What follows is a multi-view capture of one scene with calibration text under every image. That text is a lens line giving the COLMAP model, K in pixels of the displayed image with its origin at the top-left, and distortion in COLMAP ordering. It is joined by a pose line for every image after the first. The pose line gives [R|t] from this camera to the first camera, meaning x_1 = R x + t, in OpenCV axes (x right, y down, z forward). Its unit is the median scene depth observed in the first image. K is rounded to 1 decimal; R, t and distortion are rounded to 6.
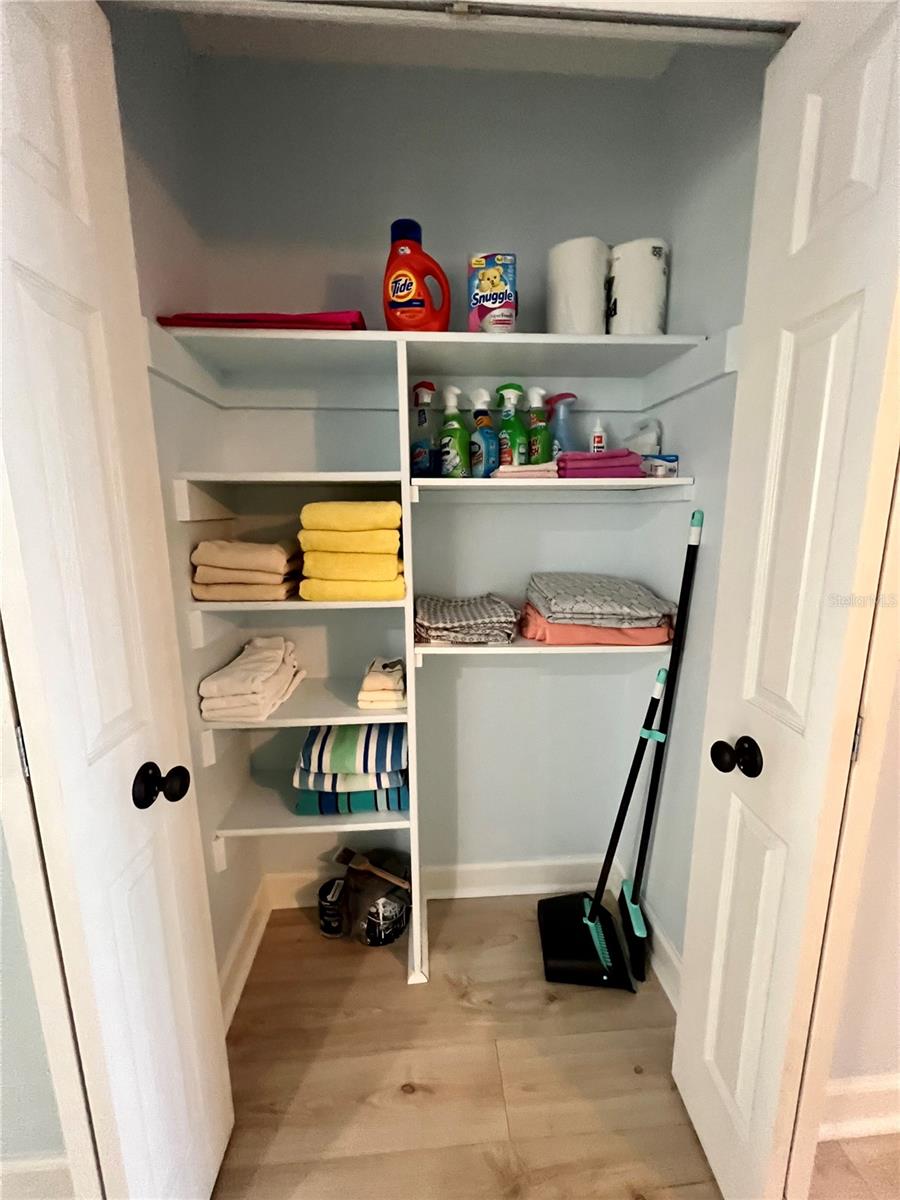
lens RADIAL K [[480.5, 0, 454.2], [0, 480.5, 596.0], [0, 0, 1]] dist [-0.001255, -0.000116]
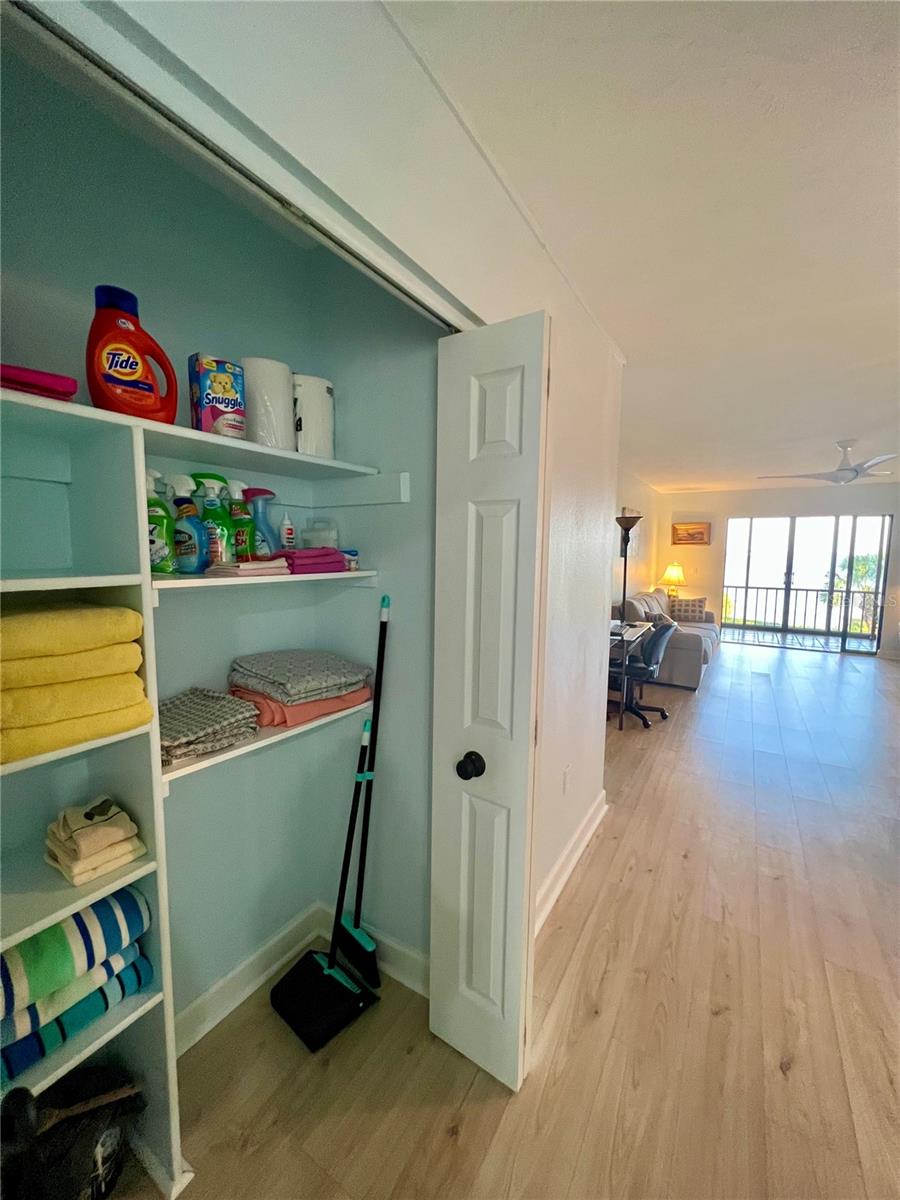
lens RADIAL K [[480.5, 0, 454.2], [0, 480.5, 596.0], [0, 0, 1]] dist [-0.001255, -0.000116]
pose [[0.583878, -0.064769, 0.809253, -0.432748], [0.123975, 0.992235, -0.010034, -0.130684], [-0.802319, 0.106186, 0.587374, 0.056202]]
